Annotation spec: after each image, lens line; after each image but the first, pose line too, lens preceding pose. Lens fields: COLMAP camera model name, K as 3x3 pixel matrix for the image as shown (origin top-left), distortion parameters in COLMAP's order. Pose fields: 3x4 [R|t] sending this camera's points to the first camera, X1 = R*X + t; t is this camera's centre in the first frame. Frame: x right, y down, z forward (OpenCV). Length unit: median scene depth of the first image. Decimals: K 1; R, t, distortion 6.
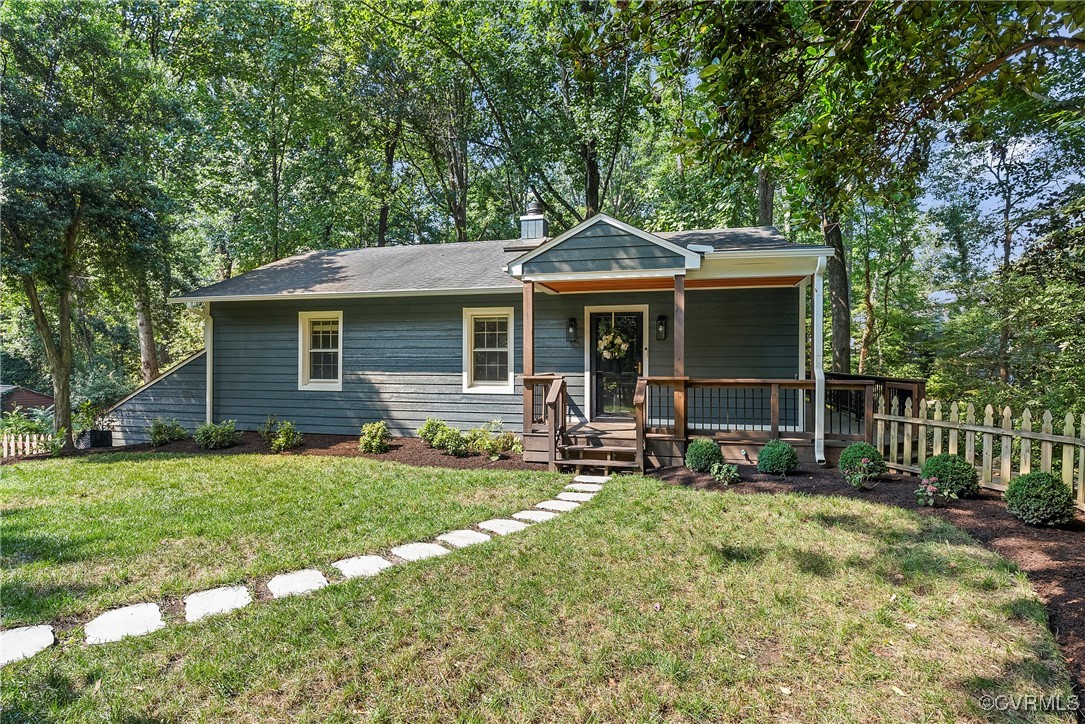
lens RADIAL K [[574.3, 0, 539.9], [0, 574.3, 363.4], [0, 0, 1]] dist [0.000259, 0.000015]
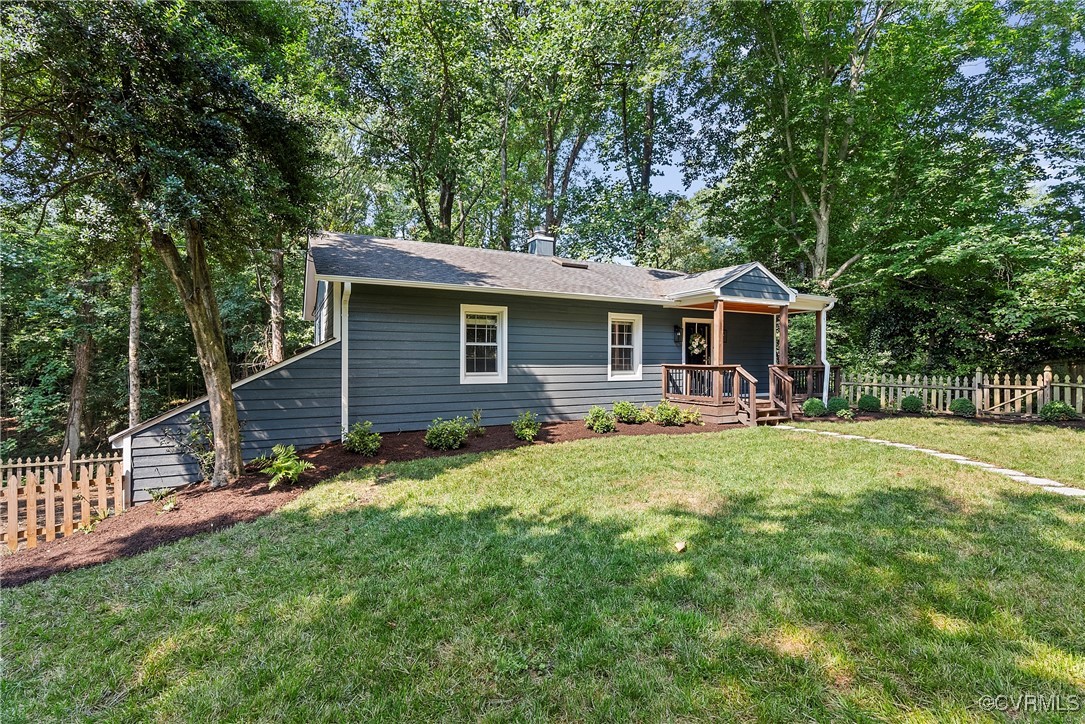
lens RADIAL K [[493.9, 0, 544.5], [0, 493.9, 365.8], [0, 0, 1]] dist [-0.003118, -0.000429]
pose [[0.729414, -0.008563, 0.684019, -1.027118], [0.002799, 0.999951, 0.009533, 0.008495], [-0.684067, -0.005039, 0.729402, 0.333304]]
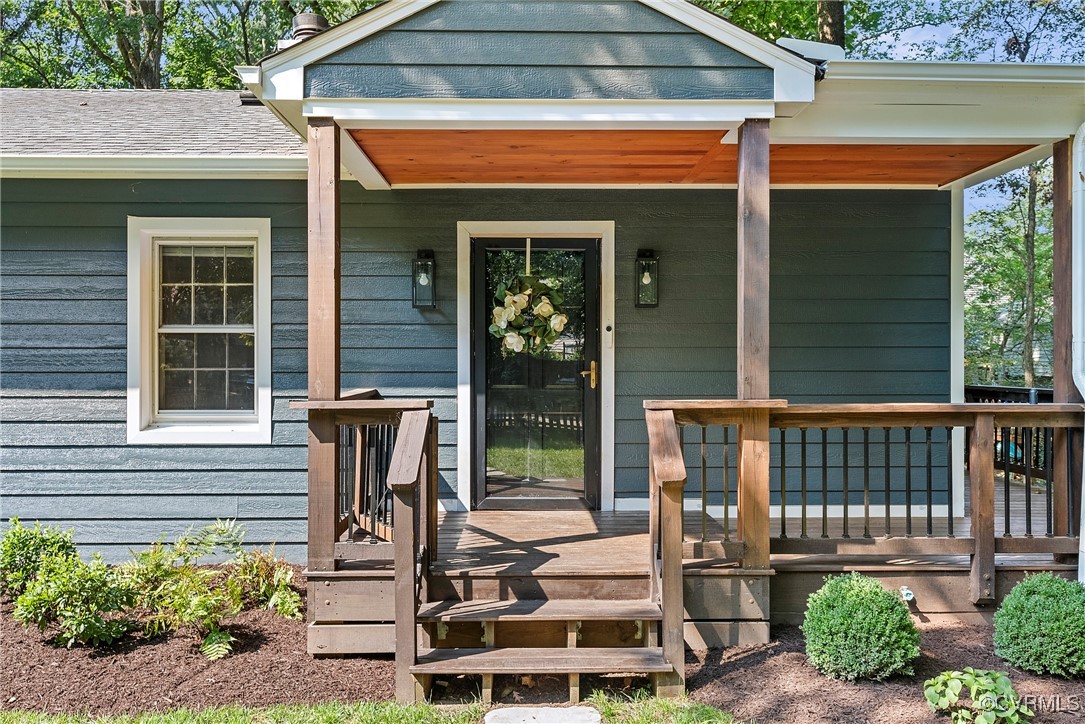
lens RADIAL K [[868.3, 0, 536.9], [0, 868.3, 359.8], [0, 0, 1]] dist [0.009776, -0.000939]
pose [[0.963404, -0.000369, 0.268054, -0.030779], [0.002578, 0.999966, -0.007888, 0.001640], [-0.268042, 0.008290, 0.963371, 0.404289]]
